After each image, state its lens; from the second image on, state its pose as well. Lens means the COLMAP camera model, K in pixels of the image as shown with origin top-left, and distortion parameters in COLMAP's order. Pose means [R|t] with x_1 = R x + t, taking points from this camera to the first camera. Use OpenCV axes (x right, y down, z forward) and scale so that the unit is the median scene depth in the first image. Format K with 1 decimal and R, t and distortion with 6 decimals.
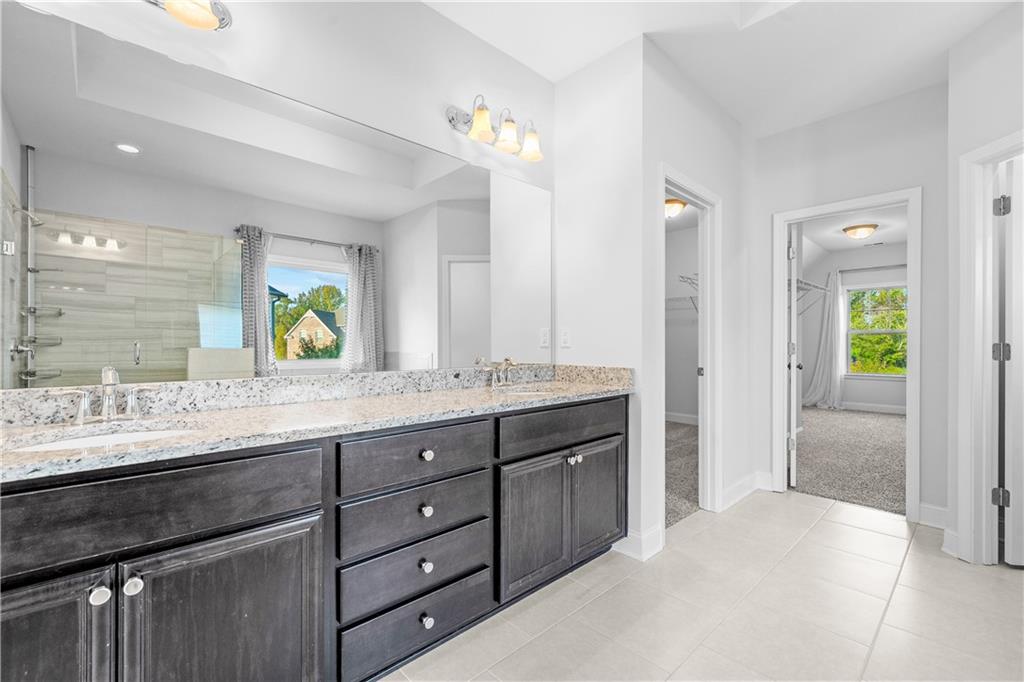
lens RADIAL K [[437.3, 0, 515.3], [0, 437.3, 340.7], [0, 0, 1]] dist [-0.002633, -0.000054]
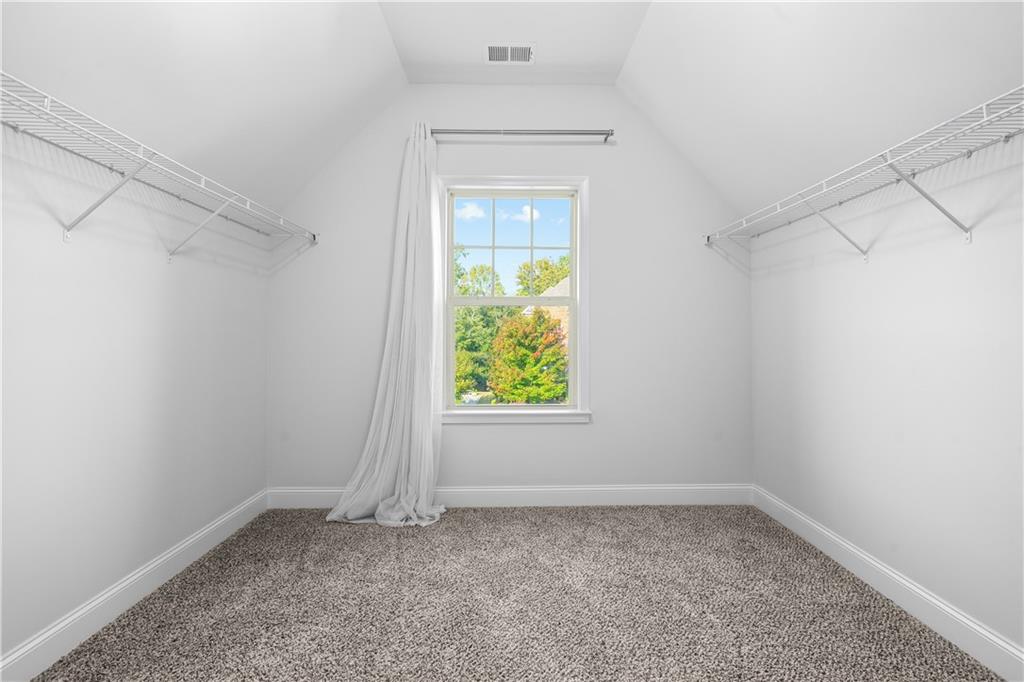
lens RADIAL K [[437.3, 0, 515.3], [0, 437.3, 340.7], [0, 0, 1]] dist [-0.002633, -0.000054]
pose [[0.671204, -0.018519, 0.741042, 0.068168], [0.000432, 0.999697, 0.024592, 0.001225], [-0.741273, -0.016186, 0.671009, 0.092217]]
